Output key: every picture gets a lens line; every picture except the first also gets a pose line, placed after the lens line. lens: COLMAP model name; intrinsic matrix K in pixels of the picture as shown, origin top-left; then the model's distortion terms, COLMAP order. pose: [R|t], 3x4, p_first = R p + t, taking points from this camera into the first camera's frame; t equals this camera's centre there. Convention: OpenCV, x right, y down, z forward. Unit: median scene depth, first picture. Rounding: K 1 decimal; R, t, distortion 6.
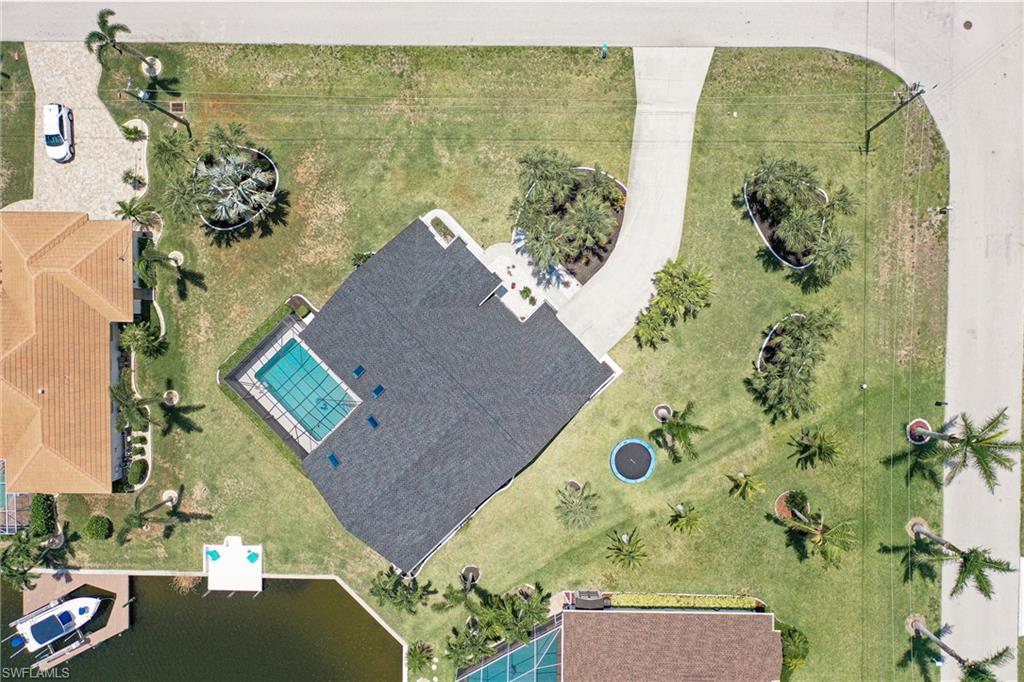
lens RADIAL K [[808.9, 0, 512.0], [0, 808.9, 341.0], [0, 0, 1]] dist [0.005290, -0.006128]
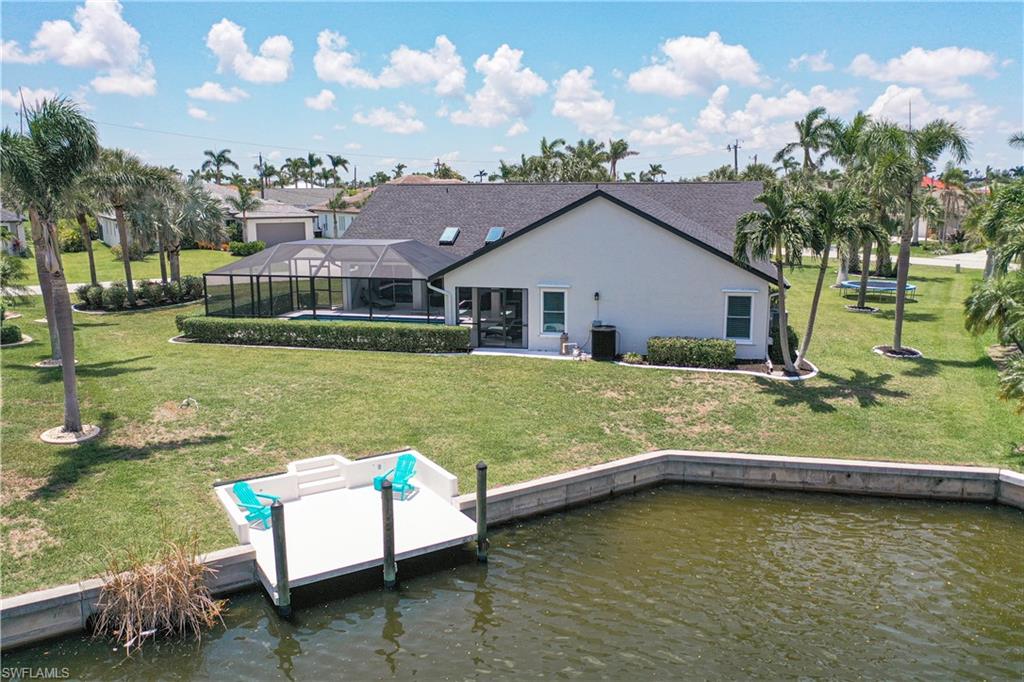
lens RADIAL K [[808.9, 0, 512.0], [0, 808.9, 341.0], [0, 0, 1]] dist [0.005290, -0.006128]
pose [[0.842783, -0.090572, 0.530578, -0.438758], [0.538113, 0.119280, -0.834390, 0.526070], [0.012285, 0.988721, 0.149265, 0.919501]]
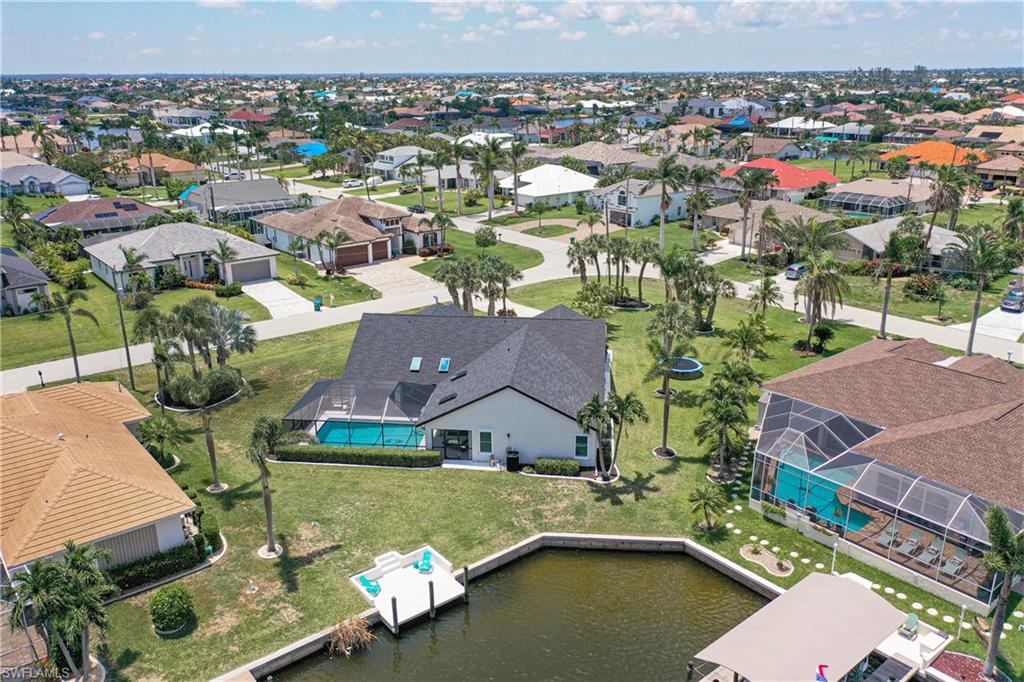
lens RADIAL K [[808.9, 0, 512.0], [0, 808.9, 341.0], [0, 0, 1]] dist [0.005290, -0.006128]
pose [[0.771017, -0.189184, 0.608065, -0.633103], [0.636657, 0.207754, -0.742634, 0.761653], [0.014166, 0.959712, 0.280627, 0.656488]]
